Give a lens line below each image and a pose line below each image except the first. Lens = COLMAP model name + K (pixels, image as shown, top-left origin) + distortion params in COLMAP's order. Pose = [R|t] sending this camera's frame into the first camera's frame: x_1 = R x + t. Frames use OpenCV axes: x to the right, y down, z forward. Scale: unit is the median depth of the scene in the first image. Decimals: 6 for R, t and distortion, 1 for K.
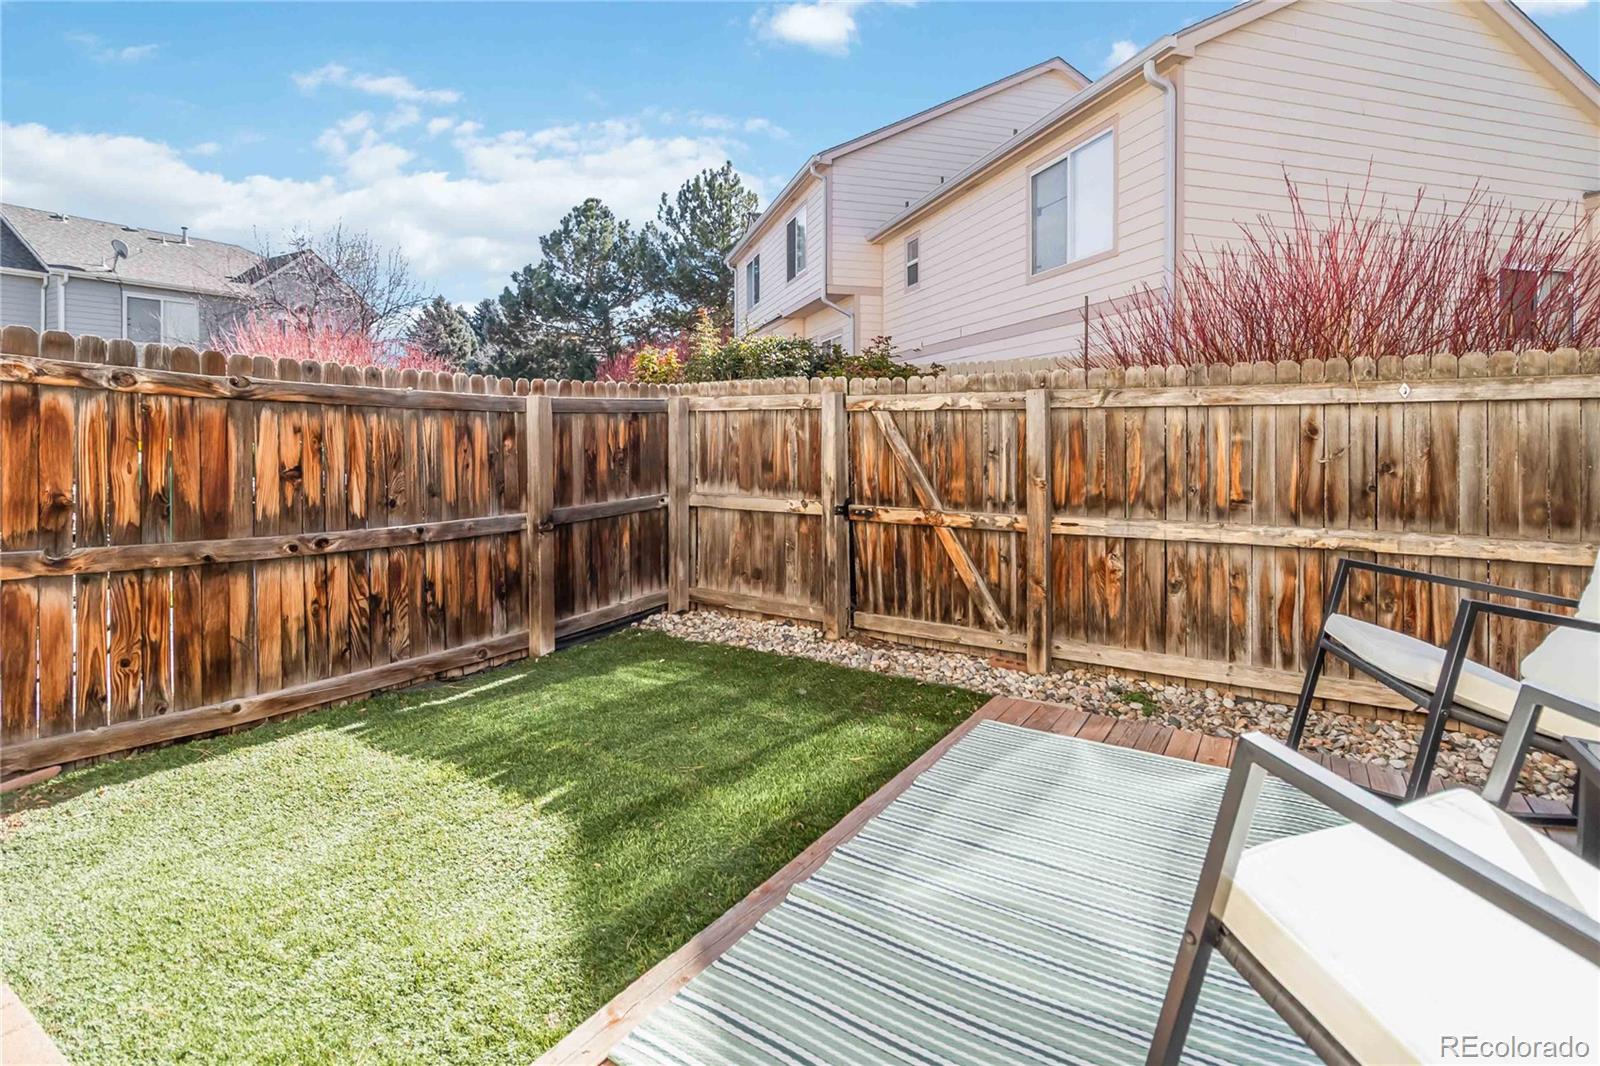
lens RADIAL K [[776.7, 0, 799.9], [0, 776.7, 446.1], [0, 0, 1]] dist [-0.000635, -0.000152]
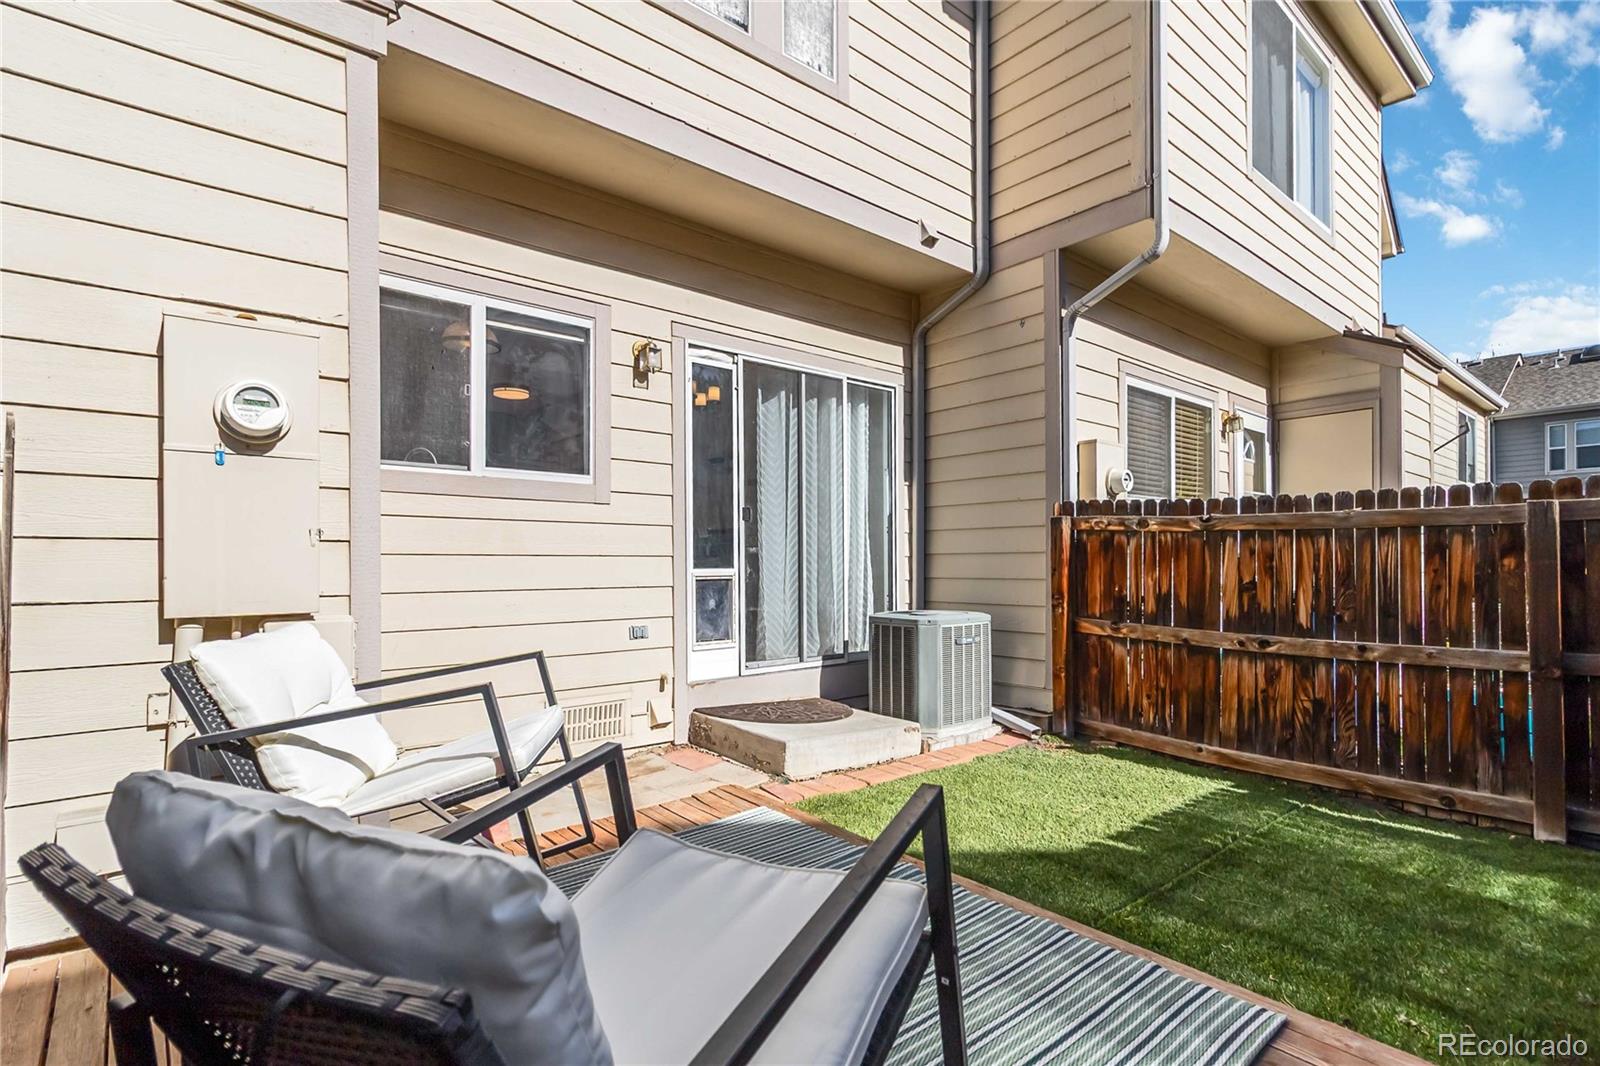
lens RADIAL K [[765.5, 0, 799.2], [0, 765.5, 562.9], [0, 0, 1]] dist [-0.000362, -0.000039]
pose [[-0.299414, -0.001449, -0.954122, 0.758061], [-0.003753, 0.999993, -0.000341, 0.000207], [0.954116, 0.003479, -0.299418, 0.660943]]
